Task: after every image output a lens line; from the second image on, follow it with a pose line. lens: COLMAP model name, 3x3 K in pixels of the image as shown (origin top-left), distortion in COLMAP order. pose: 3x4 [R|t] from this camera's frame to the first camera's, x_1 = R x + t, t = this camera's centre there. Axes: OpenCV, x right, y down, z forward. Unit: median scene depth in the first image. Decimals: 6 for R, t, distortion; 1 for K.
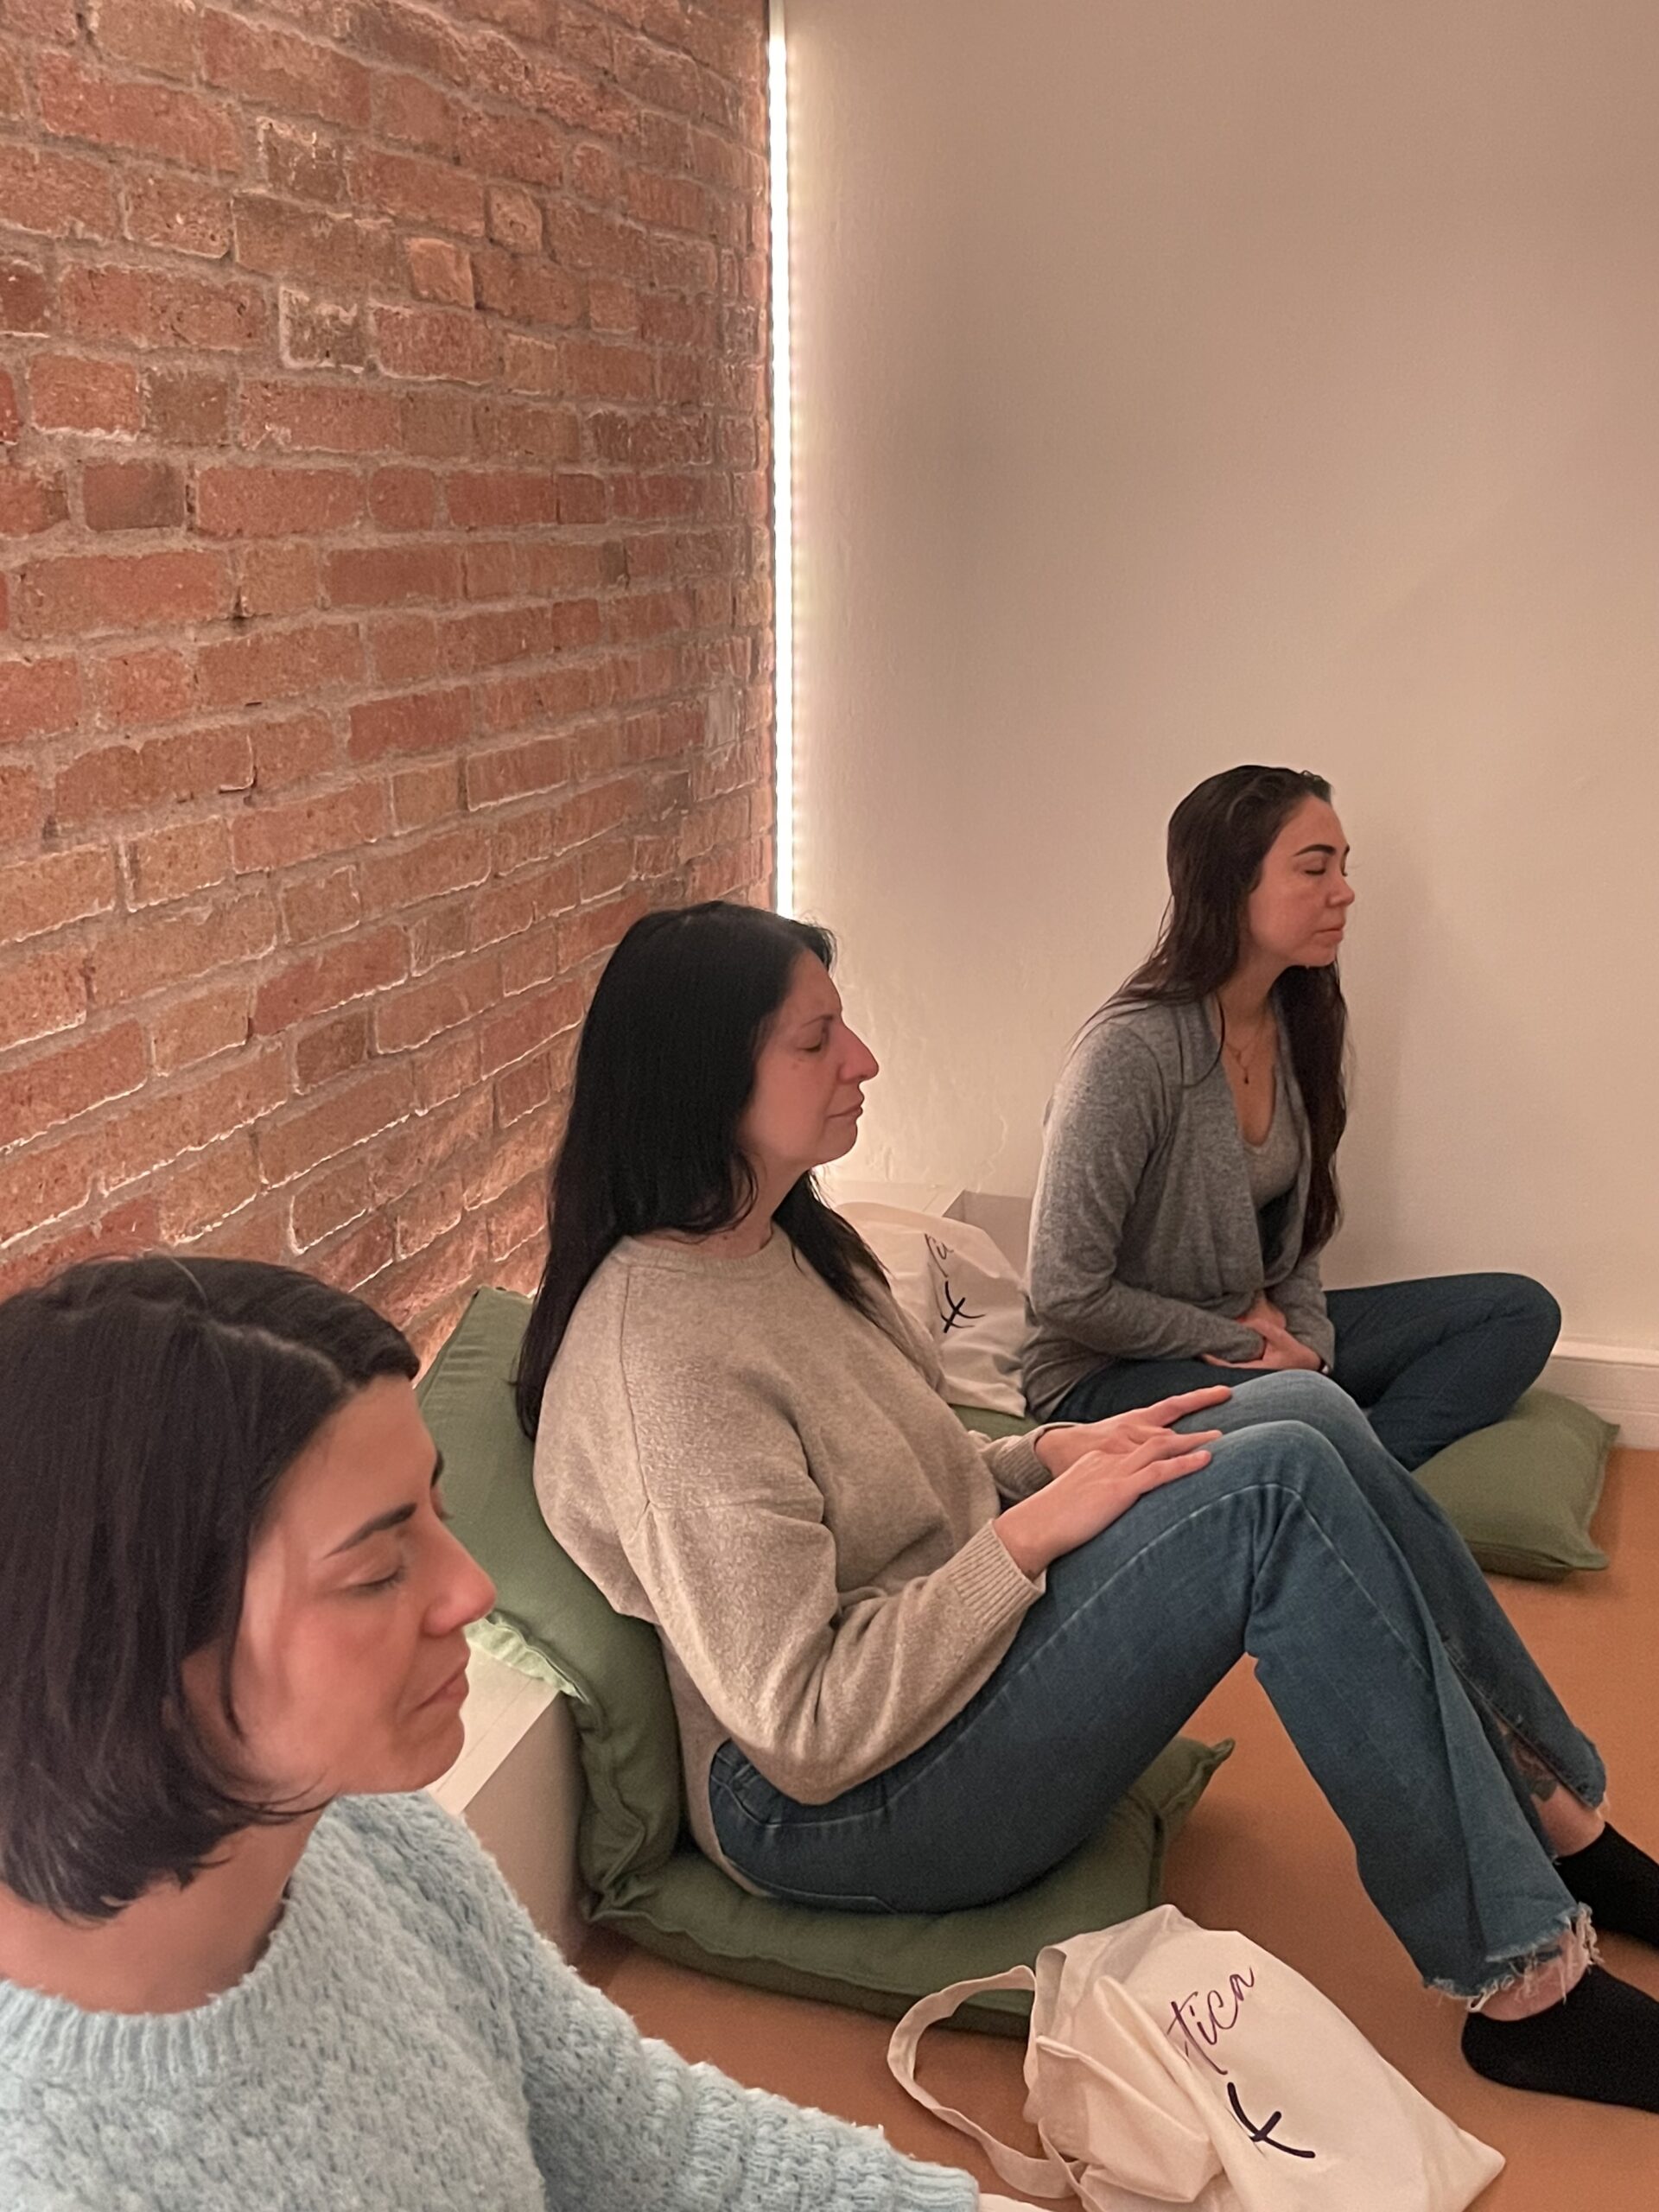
lens RADIAL K [[2631.1, 0, 828.6], [0, 2631.1, 1111.5], [0, 0, 1]] dist [0.059757, 0.000000]
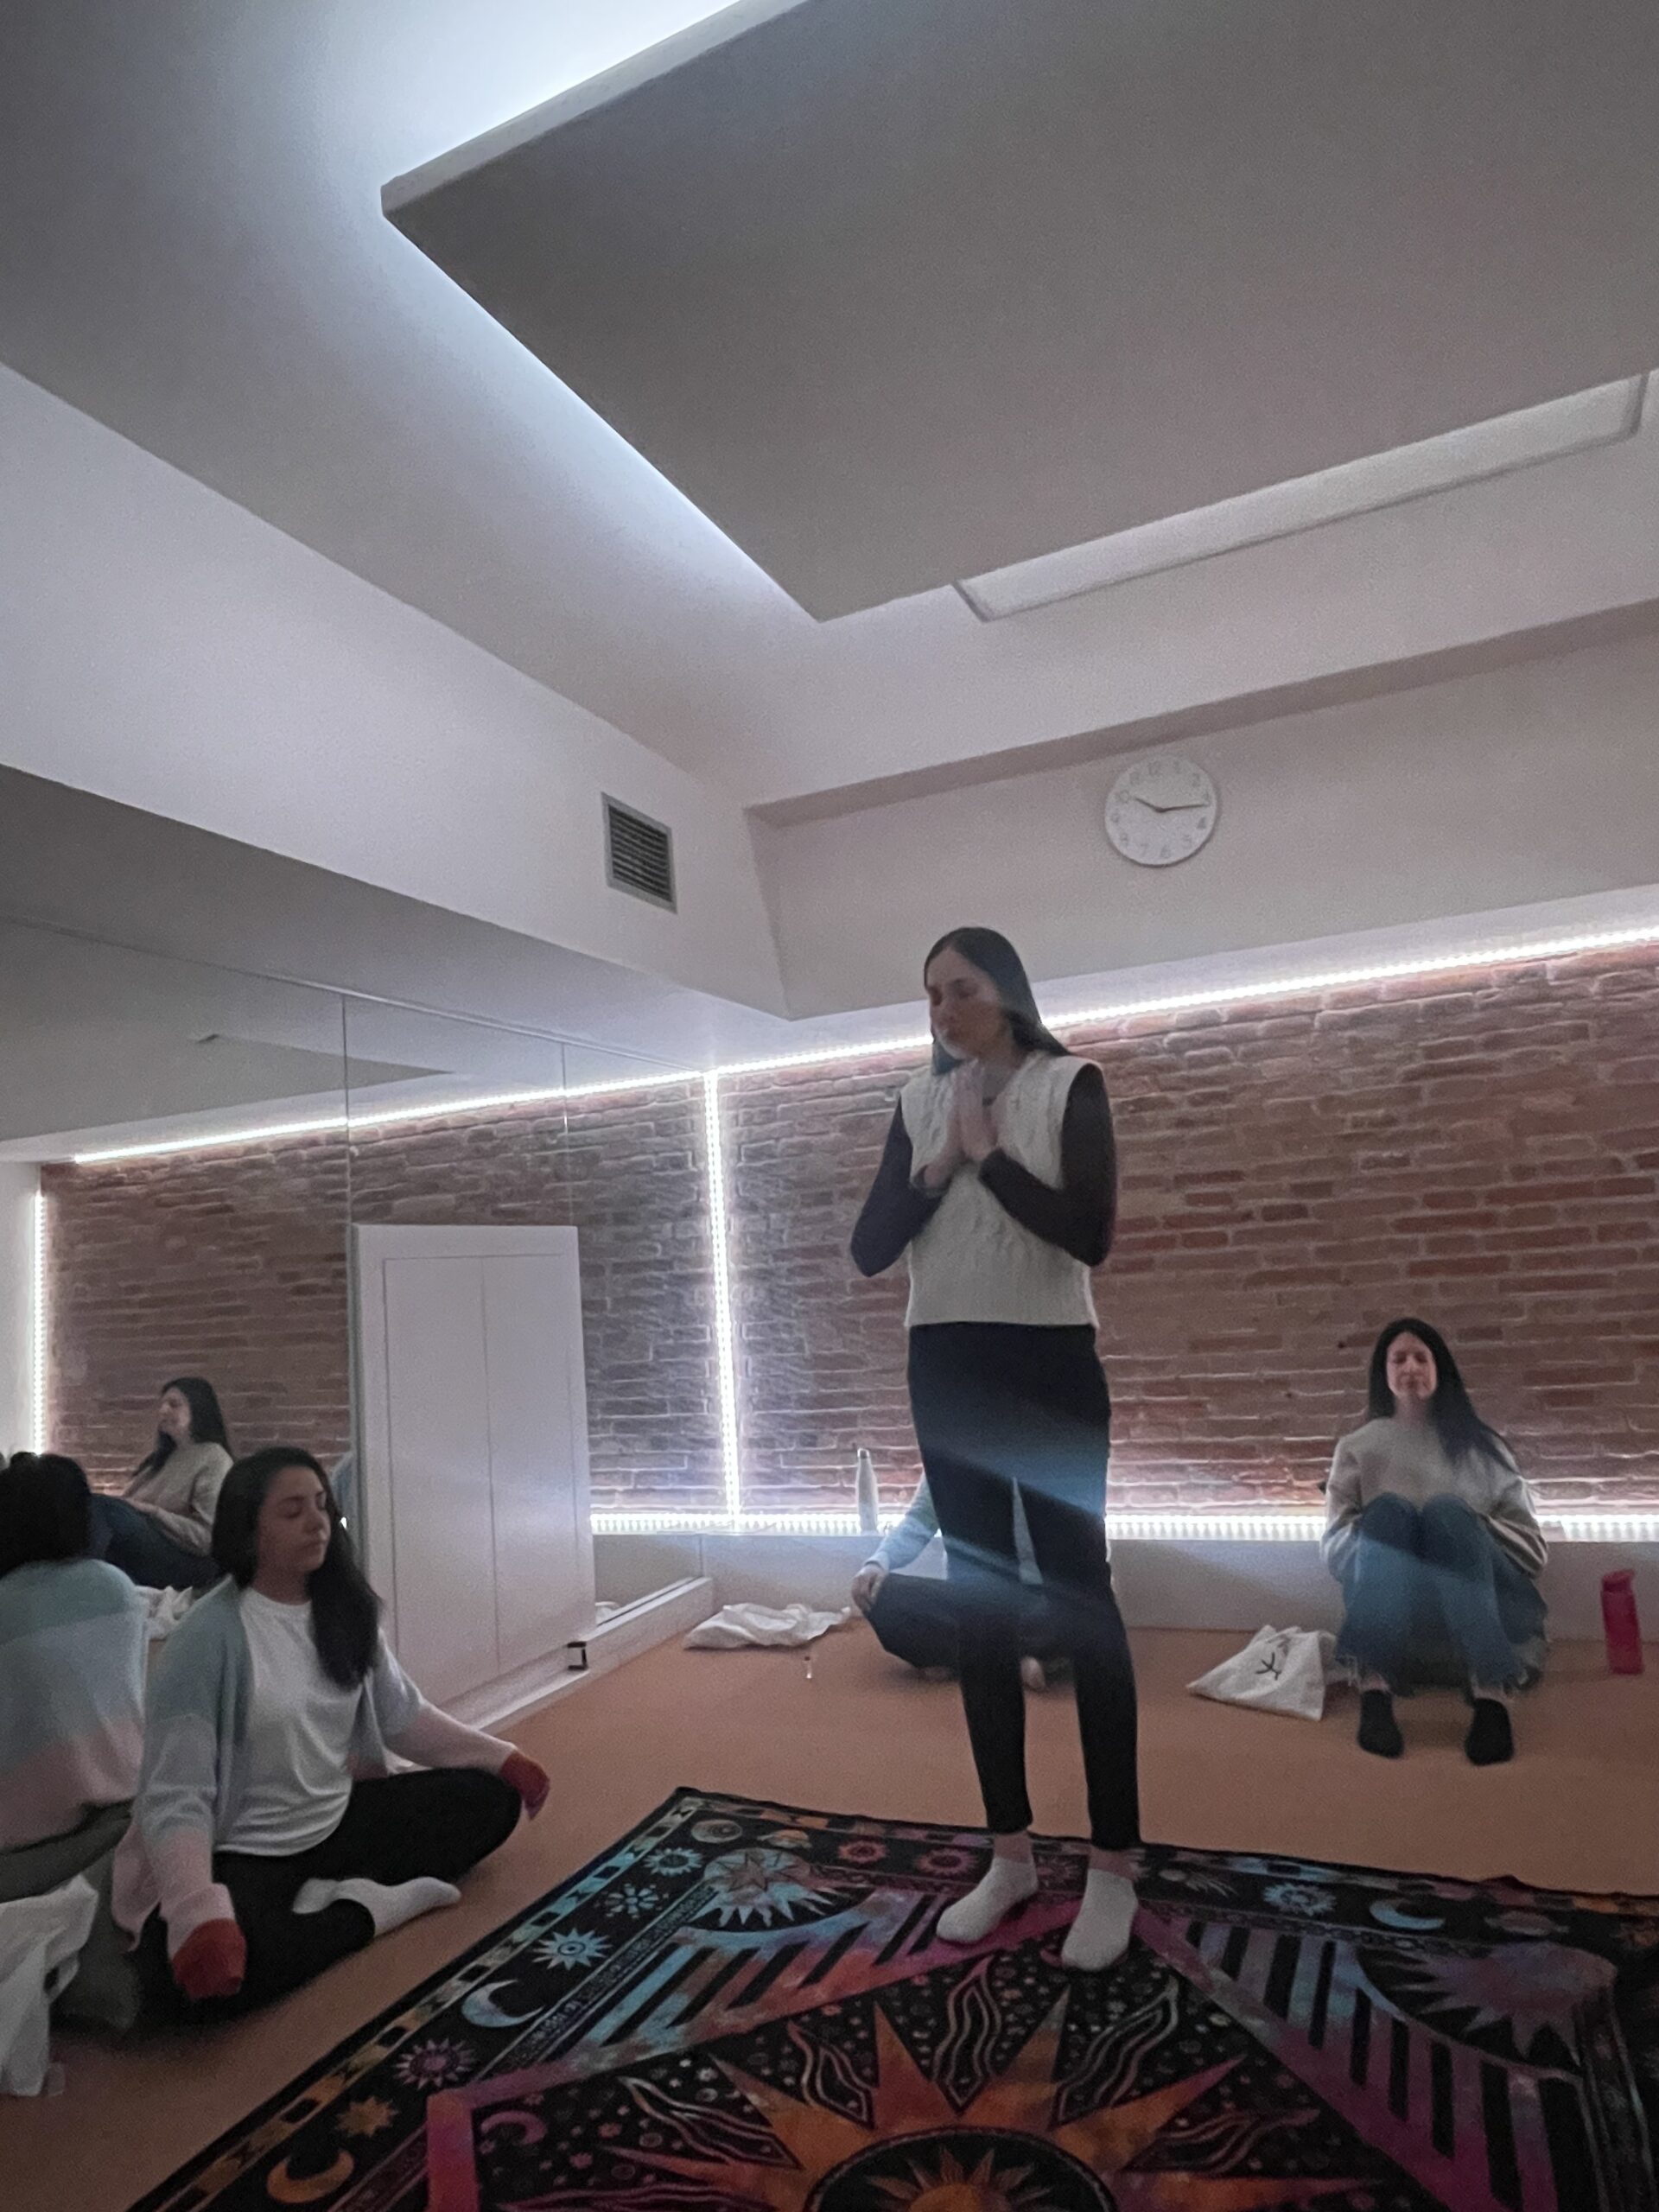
lens RADIAL K [[1376.0, 0, 829.4], [0, 1376.0, 1122.9], [0, 0, 1]] dist [0.016881, -0.020549]
pose [[-0.147650, -0.097341, -0.984238, 1.974811], [-0.155012, 0.985124, -0.074175, -0.089184], [0.976817, 0.141616, -0.160543, 0.584766]]
